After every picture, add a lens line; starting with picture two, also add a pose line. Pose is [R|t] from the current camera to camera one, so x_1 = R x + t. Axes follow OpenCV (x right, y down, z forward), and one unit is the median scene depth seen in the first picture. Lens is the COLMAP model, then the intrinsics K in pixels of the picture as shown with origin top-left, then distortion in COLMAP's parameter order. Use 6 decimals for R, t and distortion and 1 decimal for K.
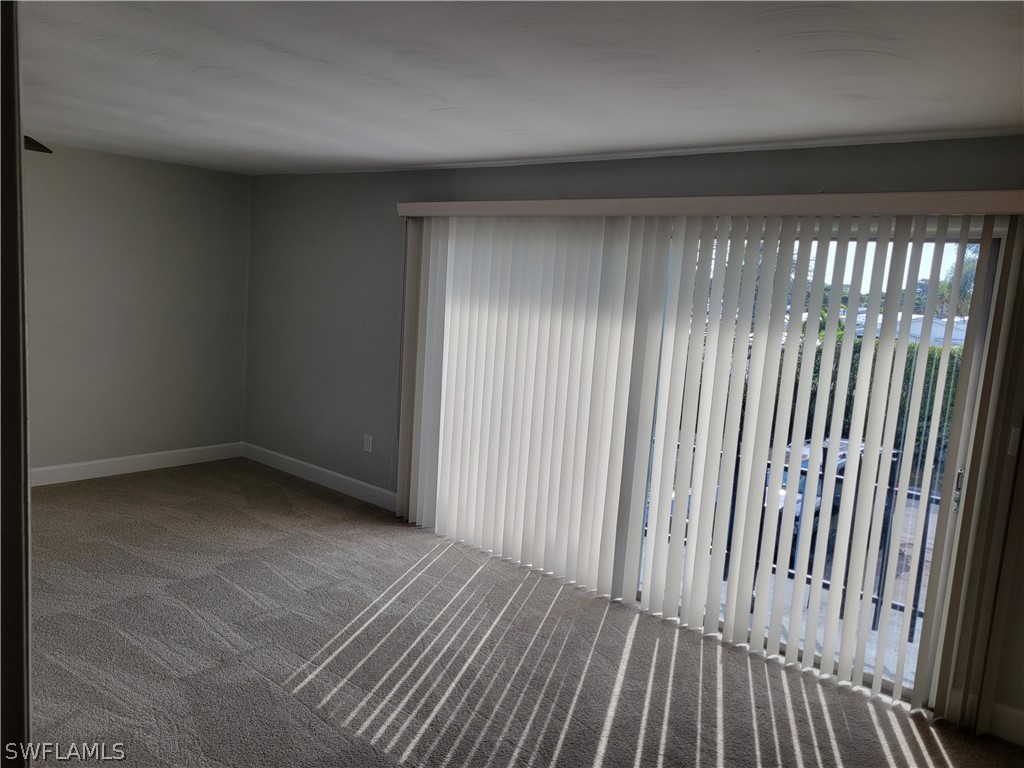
lens RADIAL K [[771.7, 0, 526.8], [0, 771.7, 377.5], [0, 0, 1]] dist [0.049096, -0.036934]
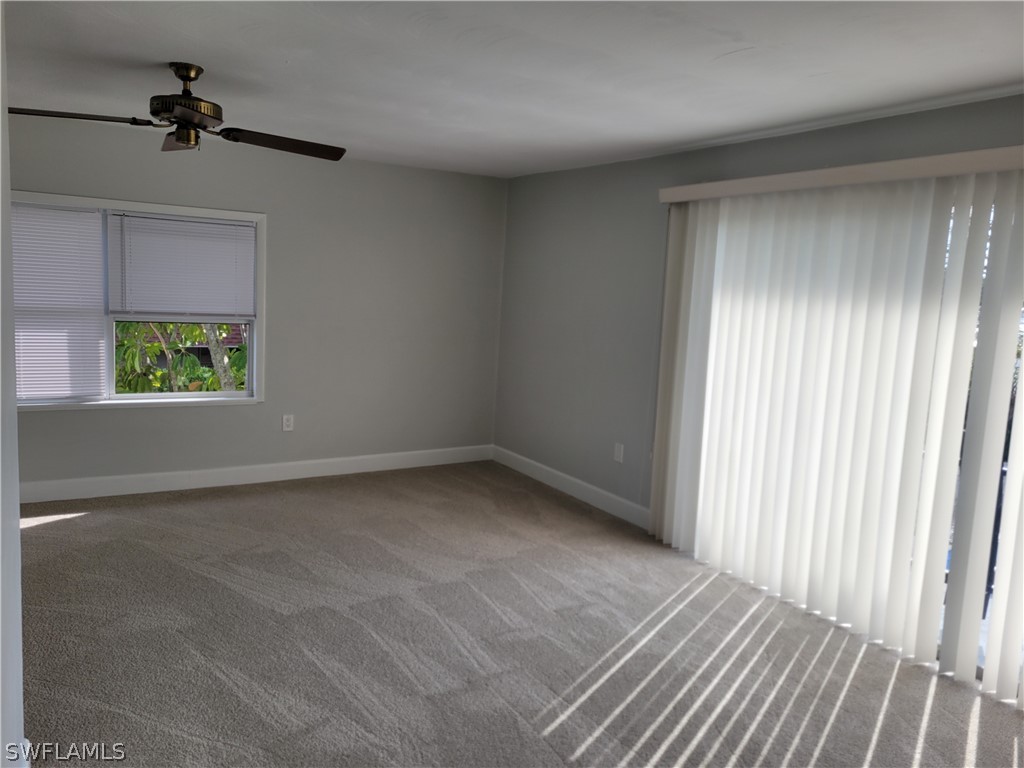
lens RADIAL K [[771.7, 0, 510.1], [0, 771.7, 382.4], [0, 0, 1]] dist [0.049096, -0.036934]
pose [[0.946146, 0.021293, -0.323039, -0.047200], [-0.024231, 0.999694, -0.005075, 0.012570], [0.322832, 0.012630, 0.946372, 0.121318]]
